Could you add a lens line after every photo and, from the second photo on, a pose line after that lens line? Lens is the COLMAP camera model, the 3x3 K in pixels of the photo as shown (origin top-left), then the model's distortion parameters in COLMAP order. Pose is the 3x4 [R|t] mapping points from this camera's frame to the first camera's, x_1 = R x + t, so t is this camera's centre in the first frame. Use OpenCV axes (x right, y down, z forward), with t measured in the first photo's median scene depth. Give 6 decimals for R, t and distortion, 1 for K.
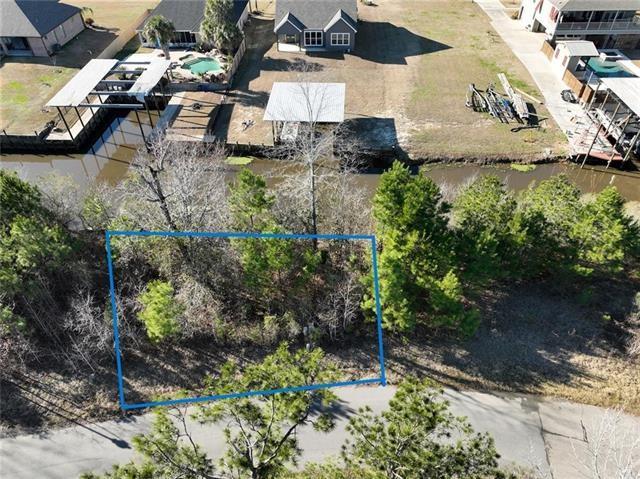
lens RADIAL K [[451.1, 0, 318.3], [0, 451.1, 239.7], [0, 0, 1]] dist [-0.005933, 0.020264]
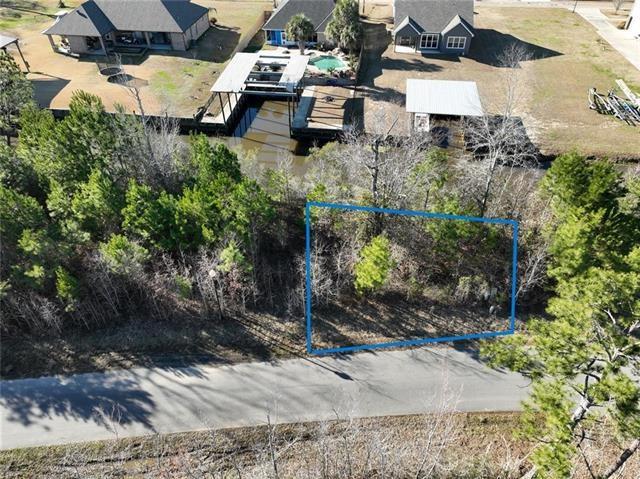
lens RADIAL K [[451.1, 0, 317.9], [0, 451.1, 239.2], [0, 0, 1]] dist [-0.005933, 0.020264]
pose [[0.995942, 0.060045, -0.067041, -0.215203], [-0.061418, 0.997939, -0.018609, 0.064105], [0.065786, 0.022651, 0.997577, -0.073464]]
